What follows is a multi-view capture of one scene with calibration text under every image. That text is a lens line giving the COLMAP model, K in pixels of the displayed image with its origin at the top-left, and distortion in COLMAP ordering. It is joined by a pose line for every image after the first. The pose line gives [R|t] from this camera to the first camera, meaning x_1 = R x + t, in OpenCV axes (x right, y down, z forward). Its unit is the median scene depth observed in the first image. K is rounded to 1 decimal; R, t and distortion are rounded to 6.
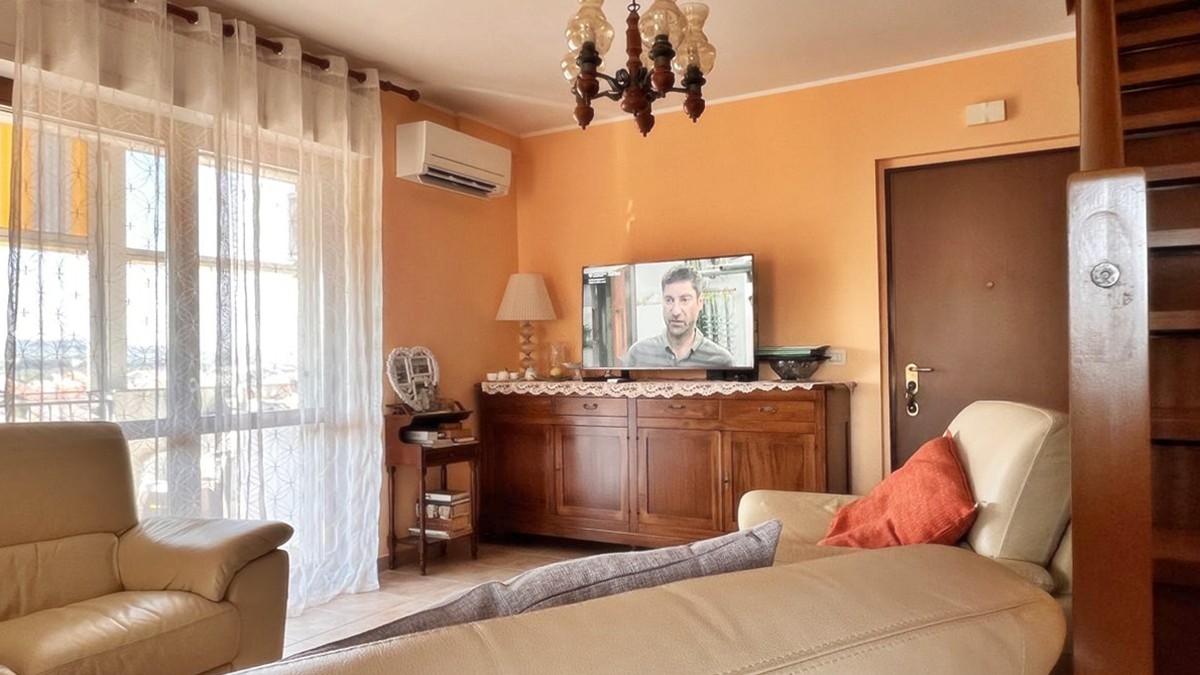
lens RADIAL K [[823.5, 0, 598.6], [0, 823.5, 343.8], [0, 0, 1]] dist [-0.006486, -0.002091]
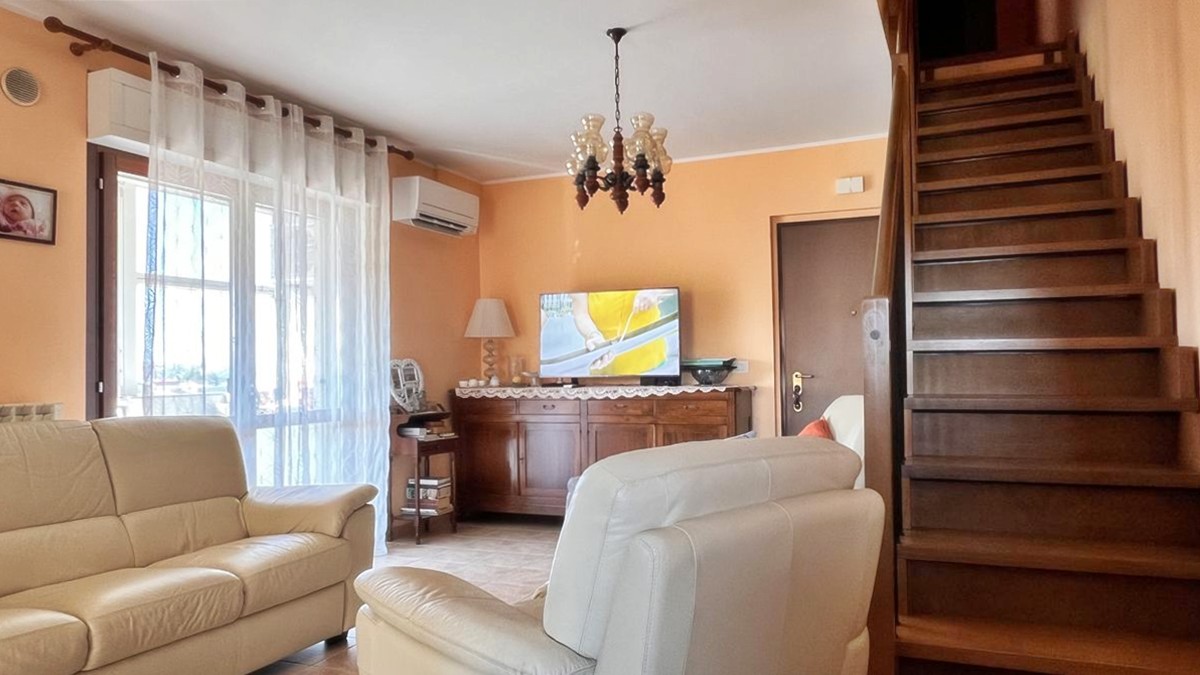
lens RADIAL K [[823.5, 0, 598.6], [0, 823.5, 343.8], [0, 0, 1]] dist [-0.006486, -0.002091]
pose [[0.991288, 0.002026, 0.131697, -0.106273], [-0.000211, 0.999905, -0.013793, -0.002421], [-0.131712, 0.013645, 0.991194, -0.259730]]
